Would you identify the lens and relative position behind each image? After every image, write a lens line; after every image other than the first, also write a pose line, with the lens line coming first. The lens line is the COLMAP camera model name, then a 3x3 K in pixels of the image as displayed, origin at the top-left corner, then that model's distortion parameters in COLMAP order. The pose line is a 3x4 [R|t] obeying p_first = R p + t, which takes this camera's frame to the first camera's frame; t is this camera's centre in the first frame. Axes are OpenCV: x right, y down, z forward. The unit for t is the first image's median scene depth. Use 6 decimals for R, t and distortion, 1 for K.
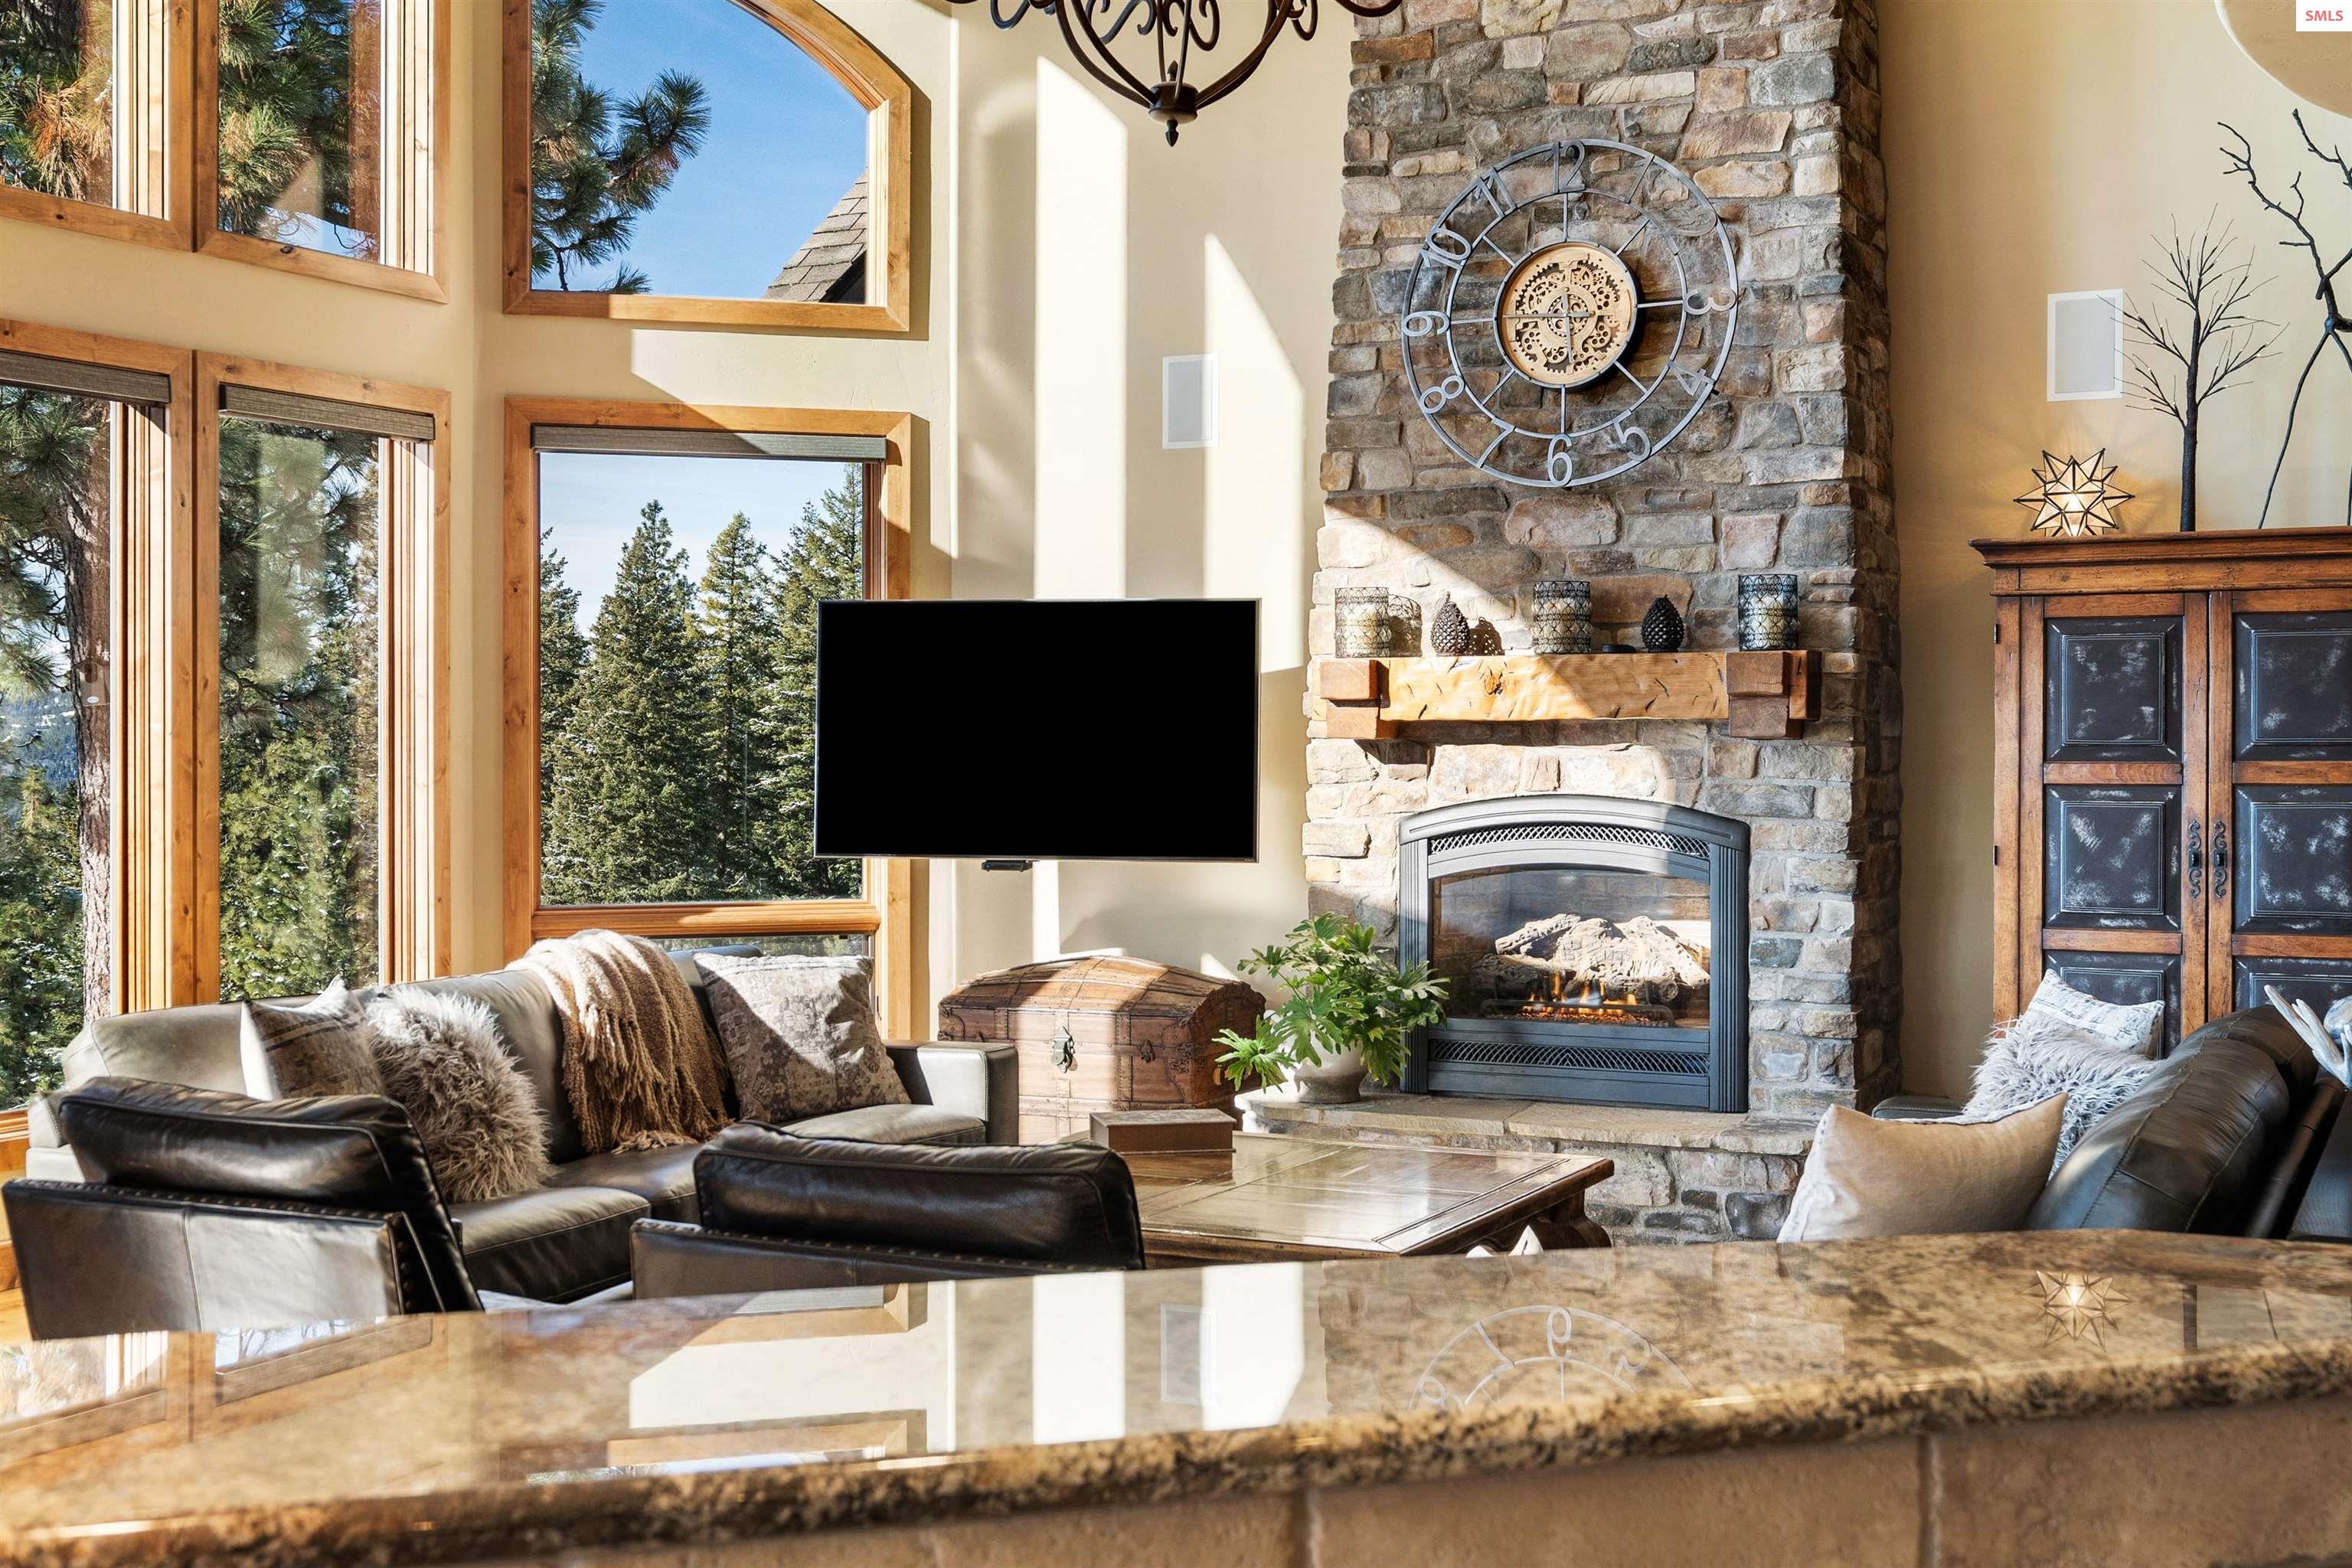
lens RADIAL K [[2711.9, 0, 1175.7], [0, 2711.9, 775.1], [0, 0, 1]] dist [-0.019841, 0.000000]
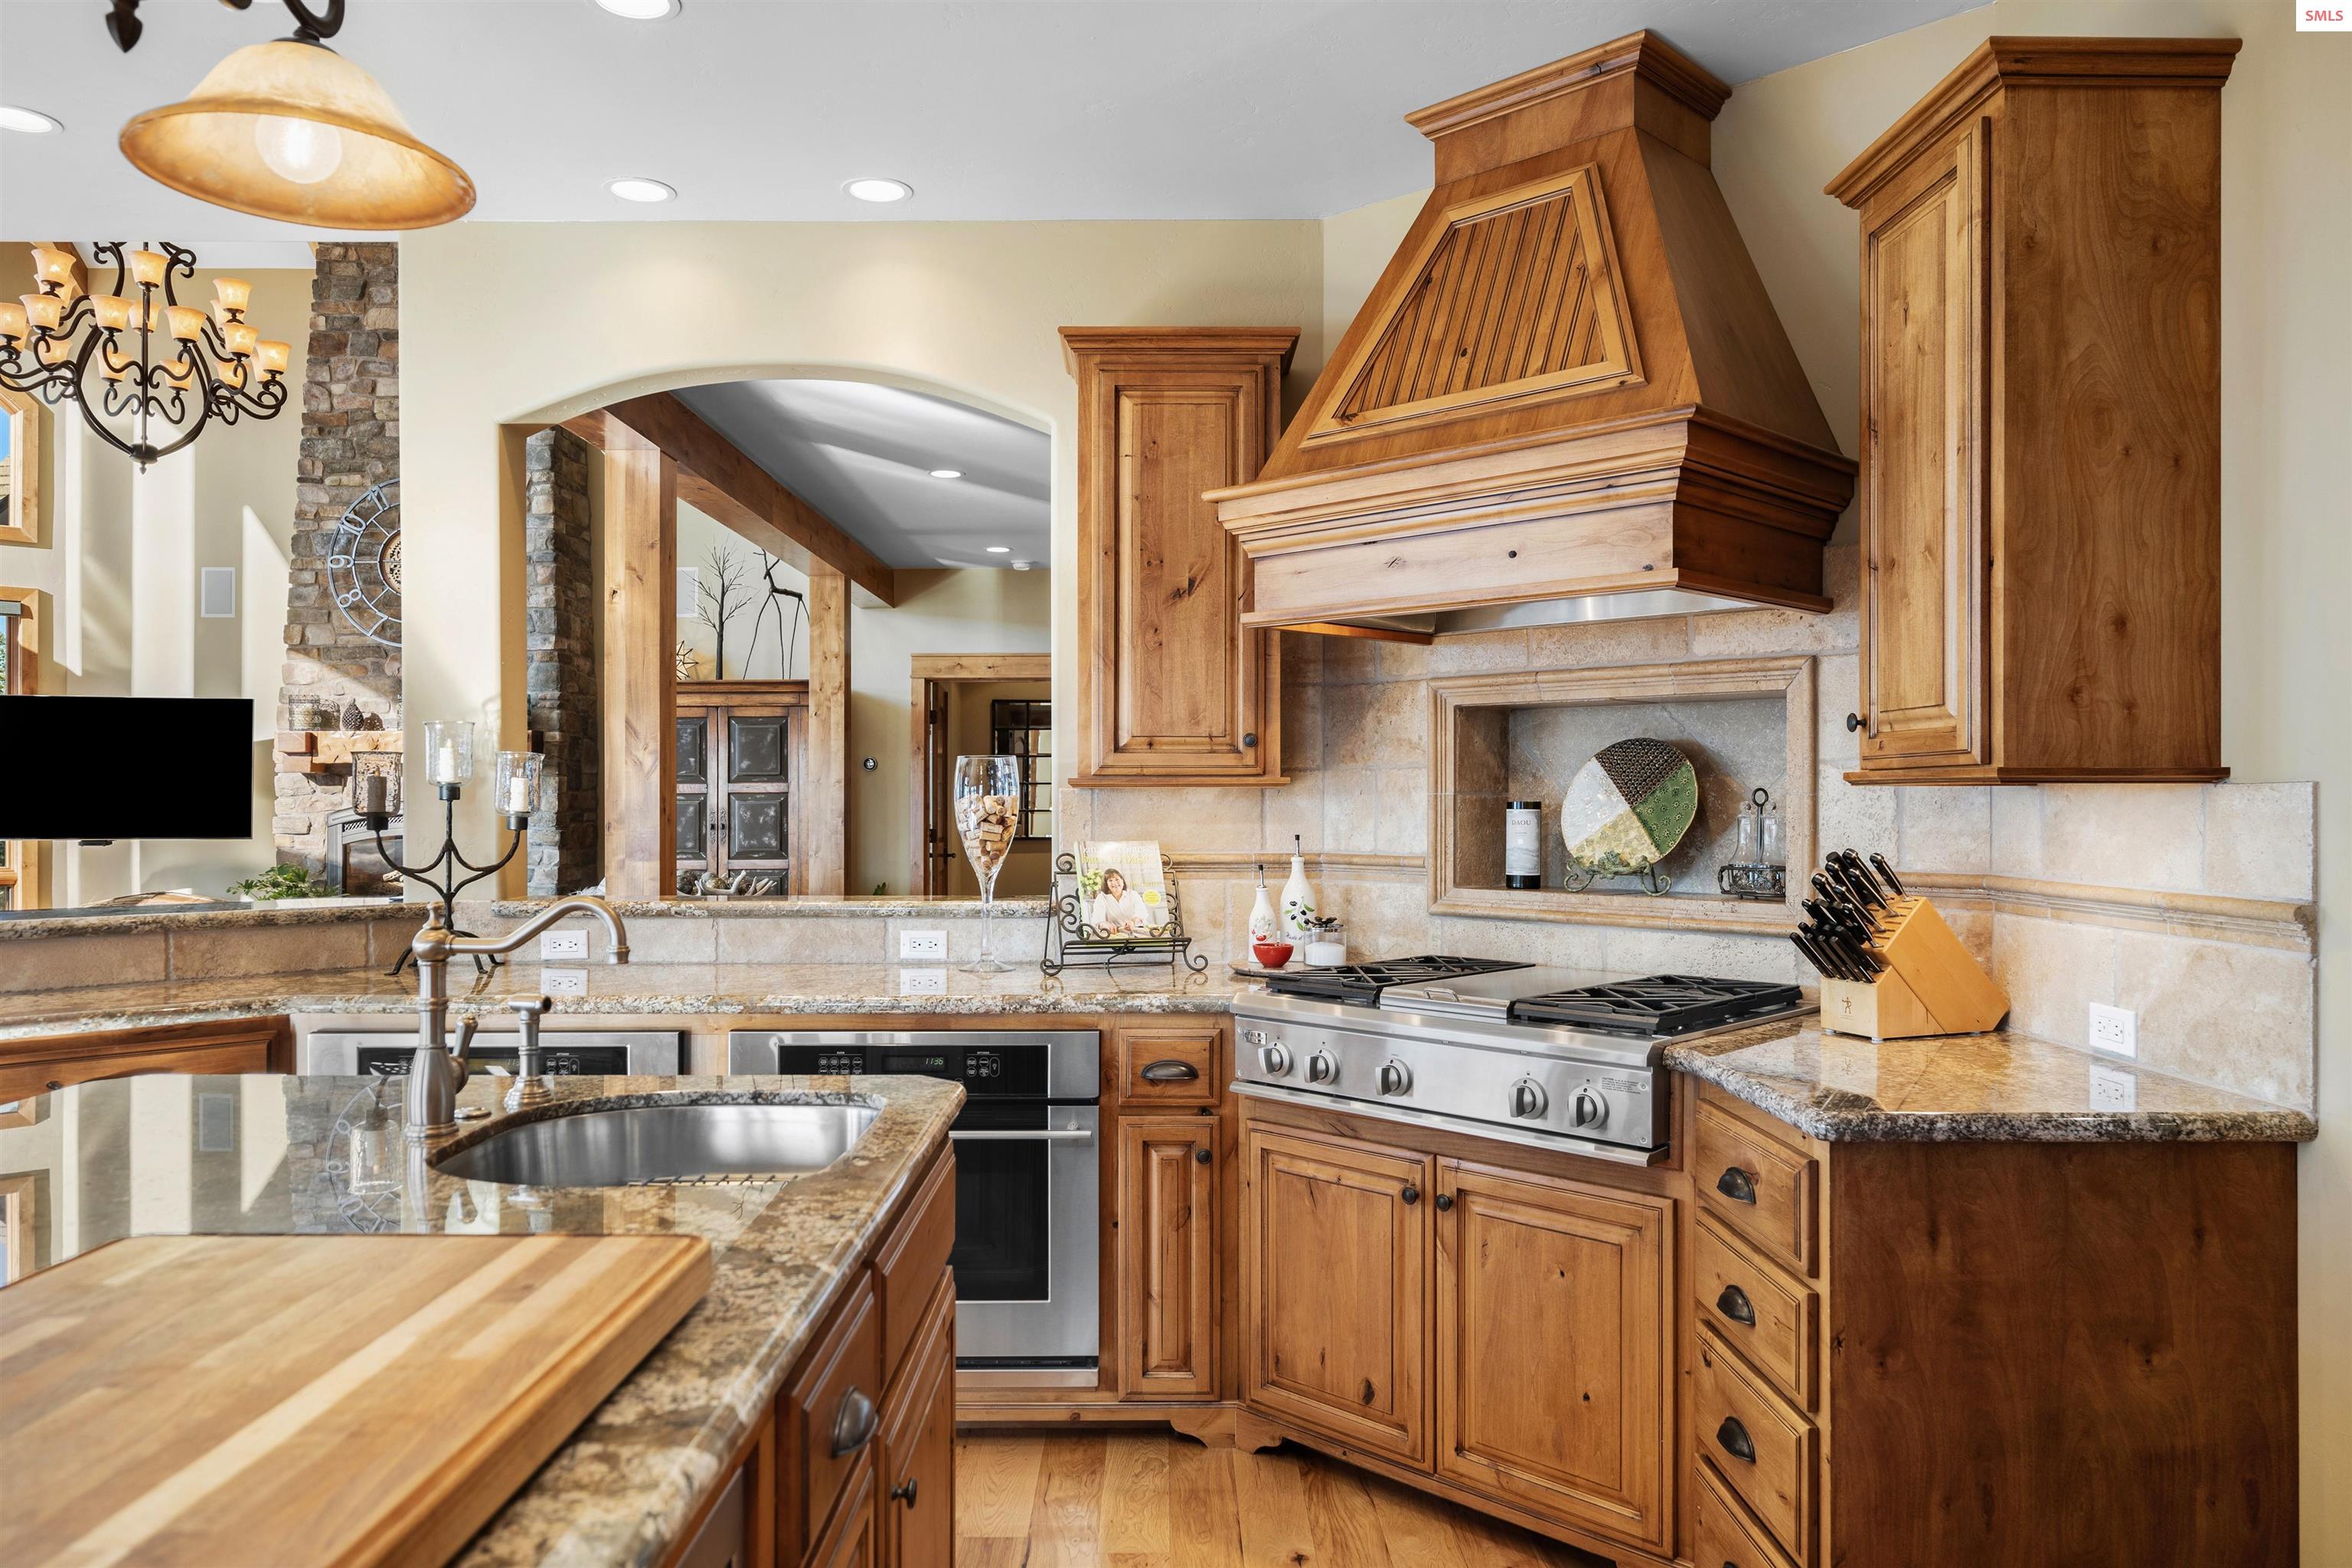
lens RADIAL K [[1609.5, 0, 1175.5], [0, 1609.5, 802.0], [0, 0, 1]] dist [0.003404, 0.002310]
pose [[0.894439, -0.001606, 0.447187, 0.110610], [0.006052, 0.999945, -0.008514, 0.021524], [-0.447148, 0.010321, 0.894400, -0.315631]]
